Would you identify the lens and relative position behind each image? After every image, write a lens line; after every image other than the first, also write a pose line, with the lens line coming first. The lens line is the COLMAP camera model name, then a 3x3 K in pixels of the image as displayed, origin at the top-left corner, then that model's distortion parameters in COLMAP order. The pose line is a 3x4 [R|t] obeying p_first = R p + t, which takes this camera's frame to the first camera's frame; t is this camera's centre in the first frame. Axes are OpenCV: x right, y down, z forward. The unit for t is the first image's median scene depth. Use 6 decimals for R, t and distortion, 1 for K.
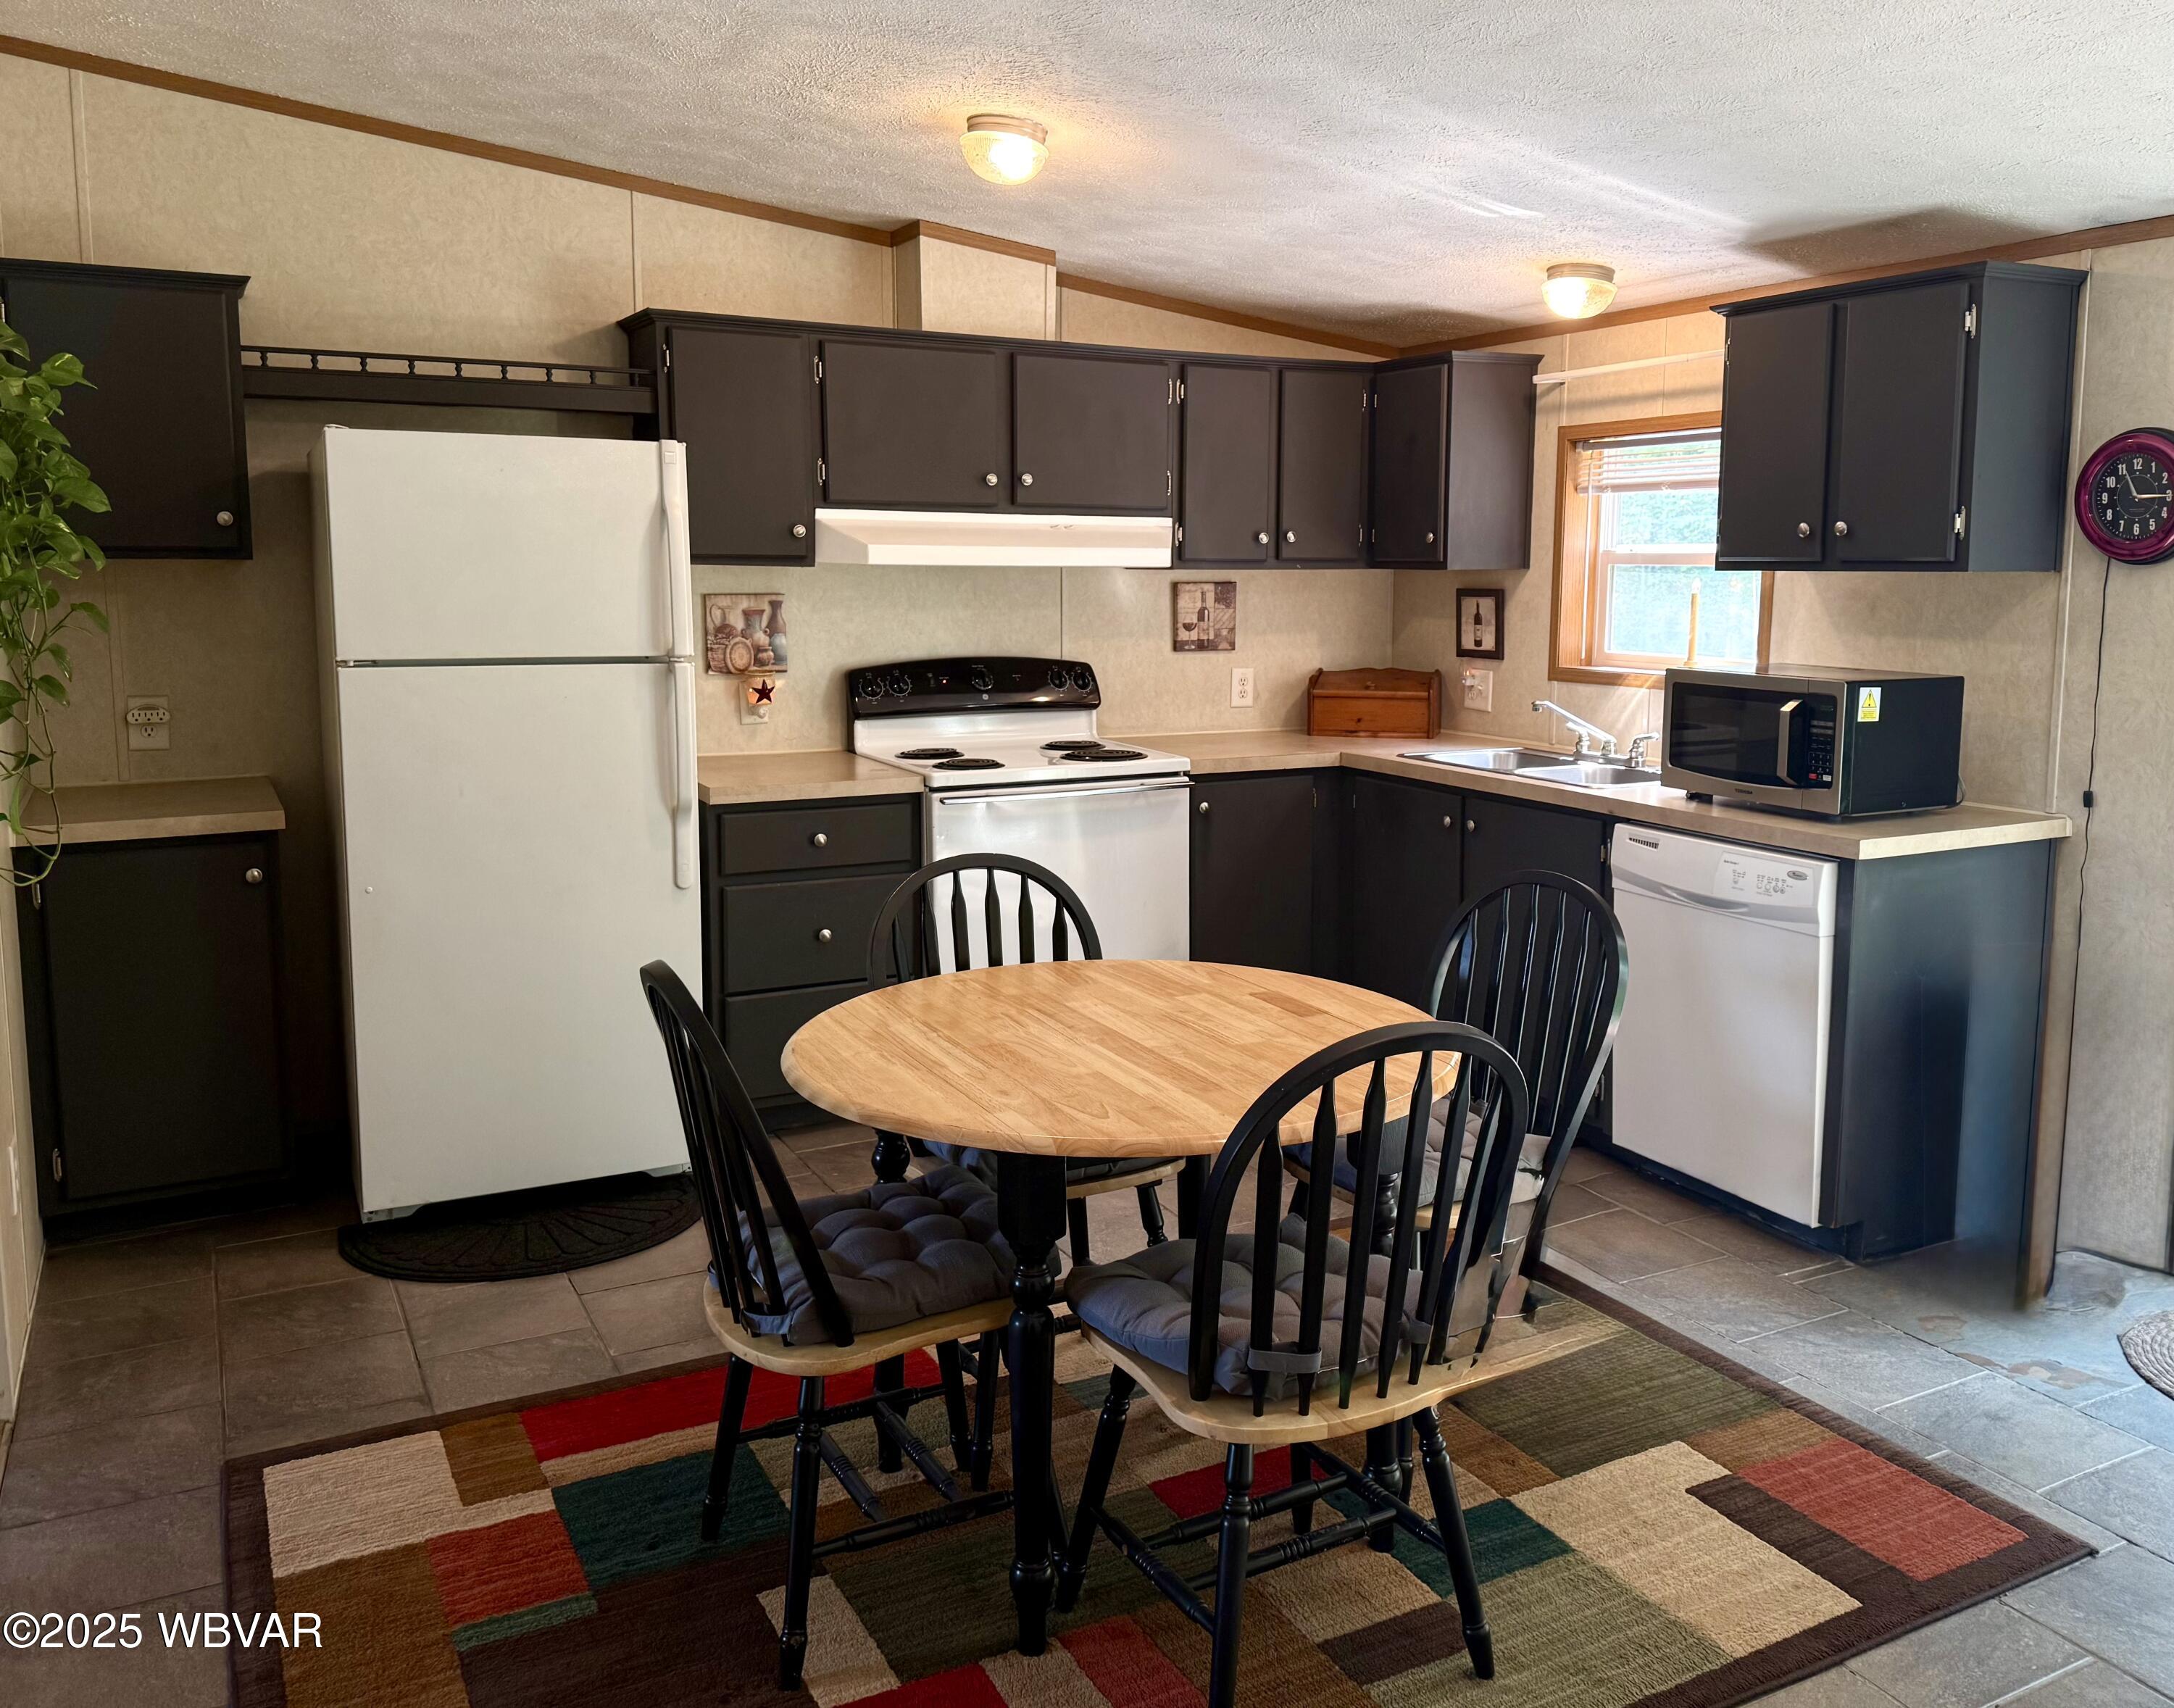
lens RADIAL K [[1773.3, 0, 1092.9], [0, 1773.3, 764.6], [0, 0, 1]] dist [0.311775, -0.547553]
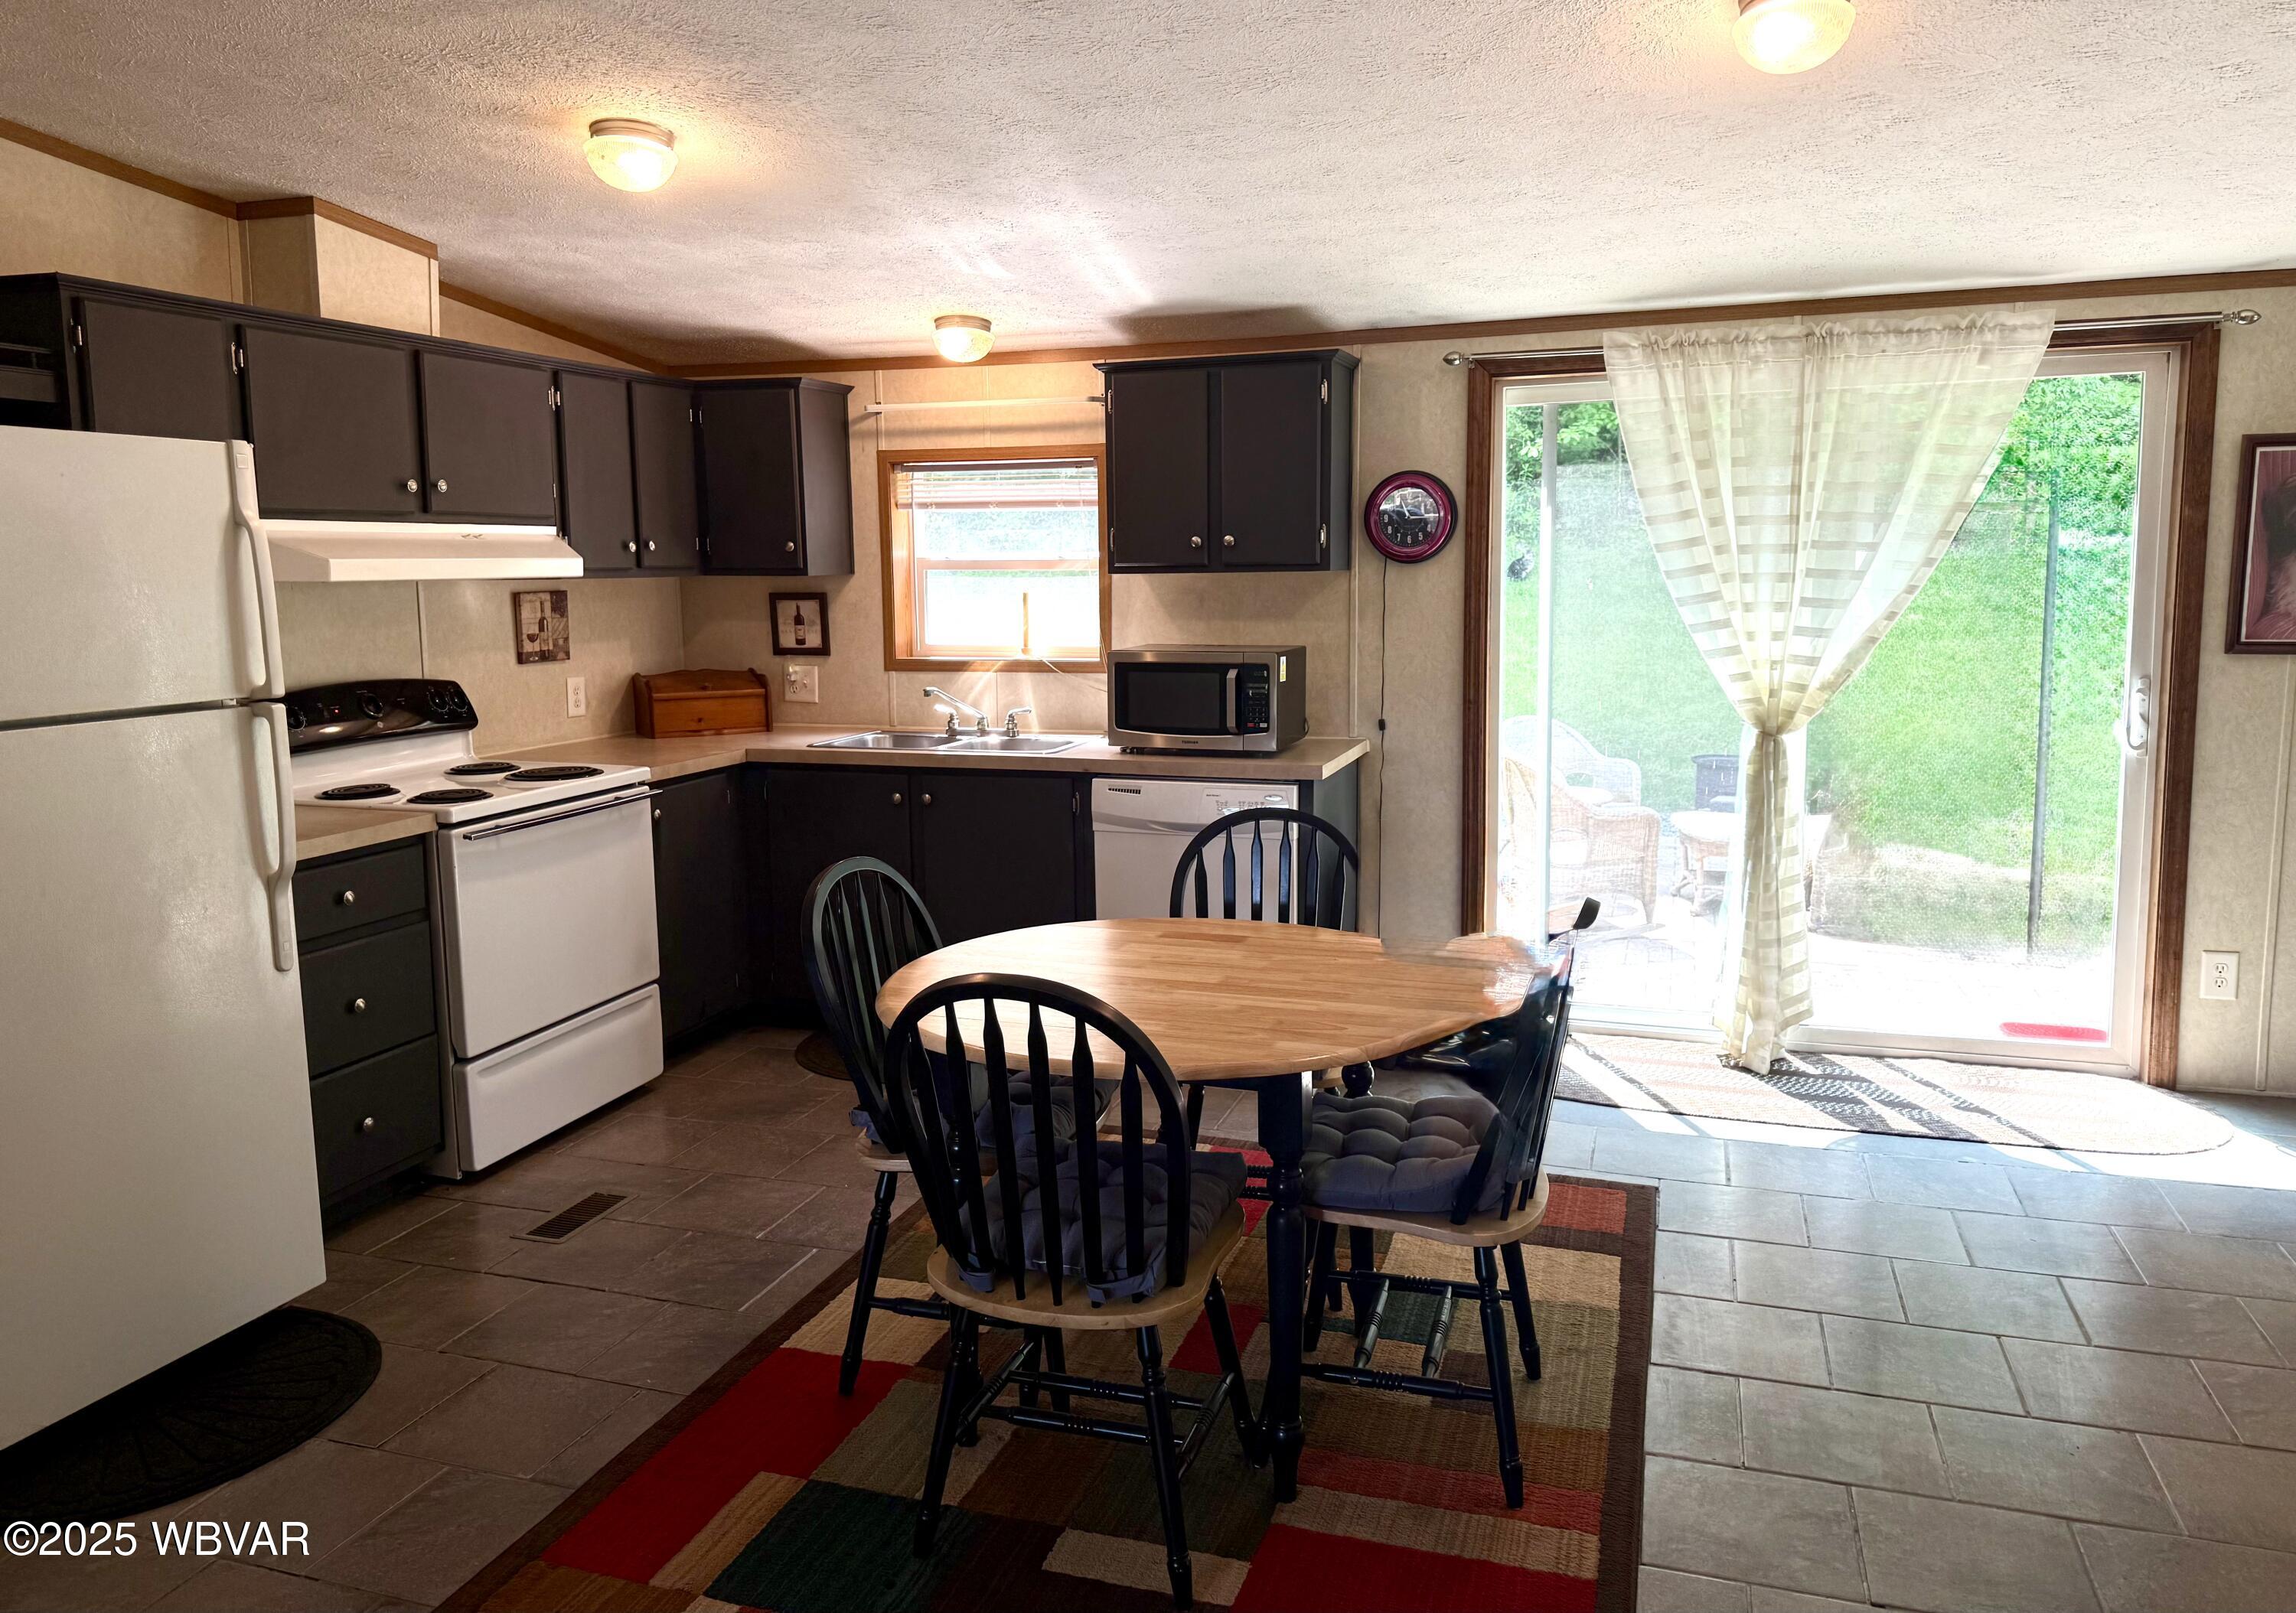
lens RADIAL K [[1685.0, 0, 1145.7], [0, 1685.0, 770.0], [0, 0, 1]] dist [0.047483, -0.004535]
pose [[0.732655, -0.101631, 0.672969, -0.375925], [0.095644, 0.994350, 0.046039, -0.018852], [-0.673846, 0.030635, 0.738236, 0.108823]]
